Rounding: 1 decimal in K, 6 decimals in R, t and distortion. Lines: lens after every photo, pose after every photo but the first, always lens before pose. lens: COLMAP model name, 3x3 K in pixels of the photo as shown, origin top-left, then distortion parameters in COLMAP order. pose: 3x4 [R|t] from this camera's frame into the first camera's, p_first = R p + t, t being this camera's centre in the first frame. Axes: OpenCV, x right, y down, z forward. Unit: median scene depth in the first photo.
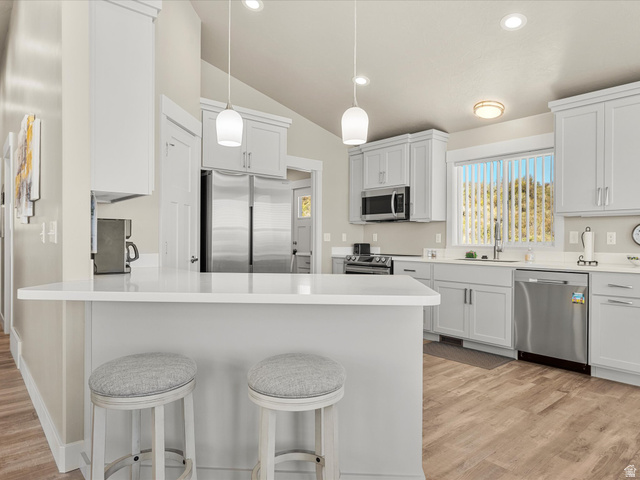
lens RADIAL K [[414.0, 0, 318.2], [0, 414.0, 241.0], [0, 0, 1]] dist [-0.002110, -0.000557]
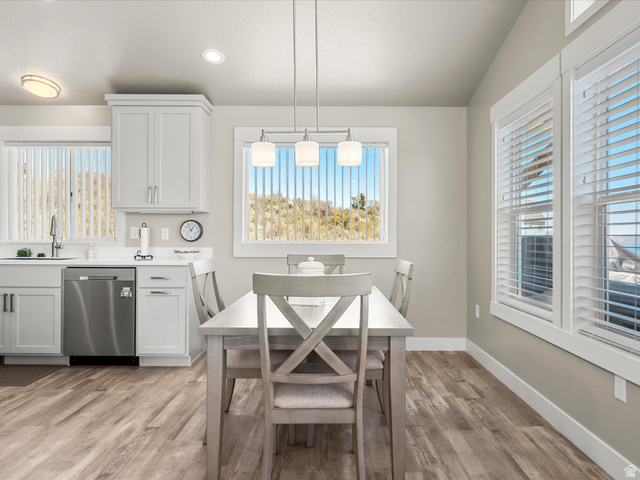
lens RADIAL K [[414.0, 0, 334.0], [0, 414.0, 237.1], [0, 0, 1]] dist [-0.002110, -0.000557]
pose [[0.647578, -0.000811, 0.761999, 0.163253], [-0.000091, 0.999999, 0.001142, 0.000398], [-0.761999, -0.000809, 0.647577, -0.042834]]
